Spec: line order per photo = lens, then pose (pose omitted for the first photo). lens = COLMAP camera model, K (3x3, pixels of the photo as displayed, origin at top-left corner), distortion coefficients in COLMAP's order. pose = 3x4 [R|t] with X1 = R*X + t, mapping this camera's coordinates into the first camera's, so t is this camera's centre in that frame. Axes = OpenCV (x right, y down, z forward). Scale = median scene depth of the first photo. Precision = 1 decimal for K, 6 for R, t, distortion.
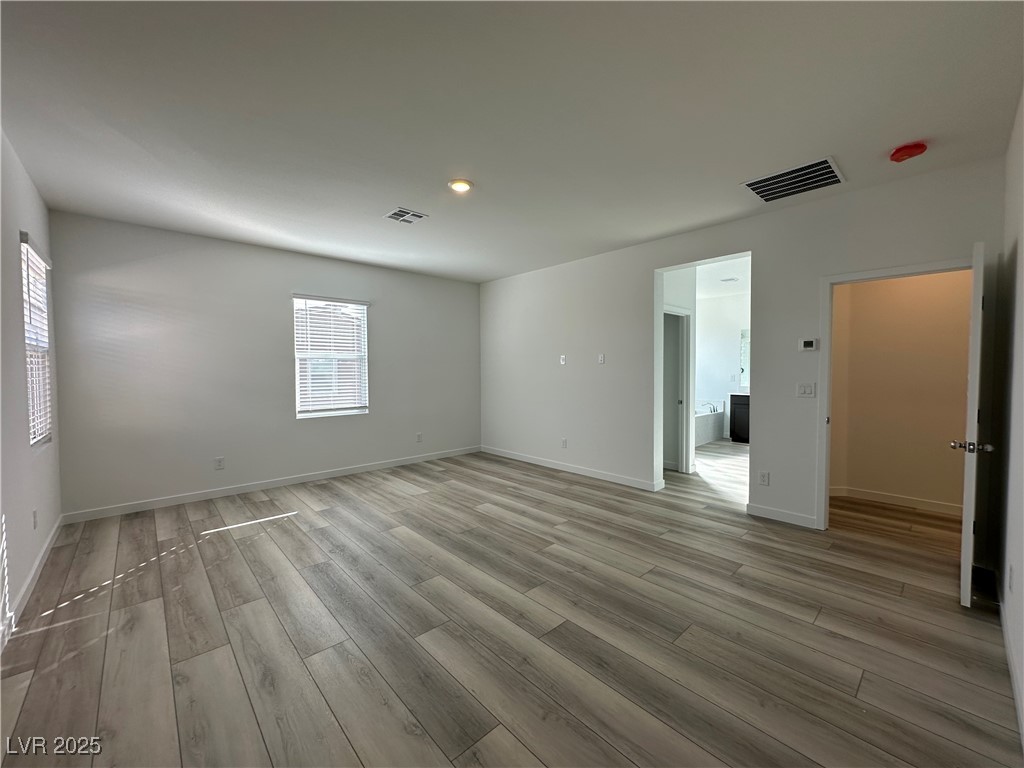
lens RADIAL K [[407.6, 0, 511.1], [0, 407.6, 380.6], [0, 0, 1]] dist [0.000690, 0.000221]
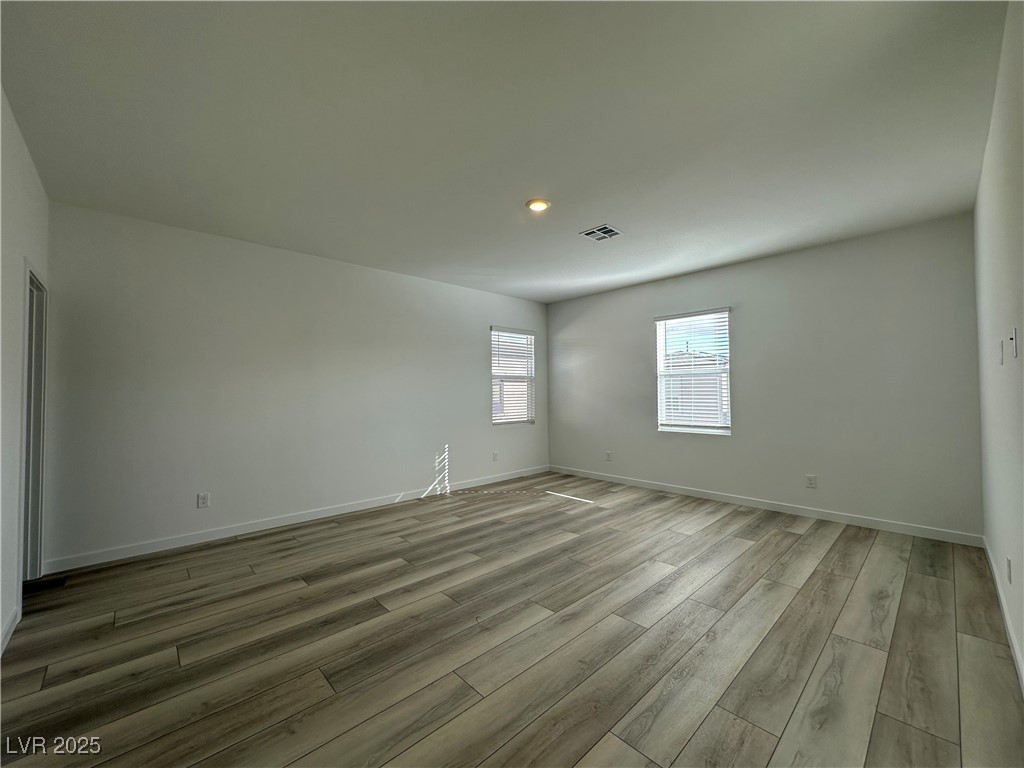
lens RADIAL K [[407.6, 0, 510.9], [0, 407.6, 387.8], [0, 0, 1]] dist [0.000690, 0.000221]
pose [[0.010483, -0.008911, -0.999905, 0.664201], [-0.017561, 0.999804, -0.009094, -0.005259], [0.999791, 0.017655, 0.010325, 0.693515]]
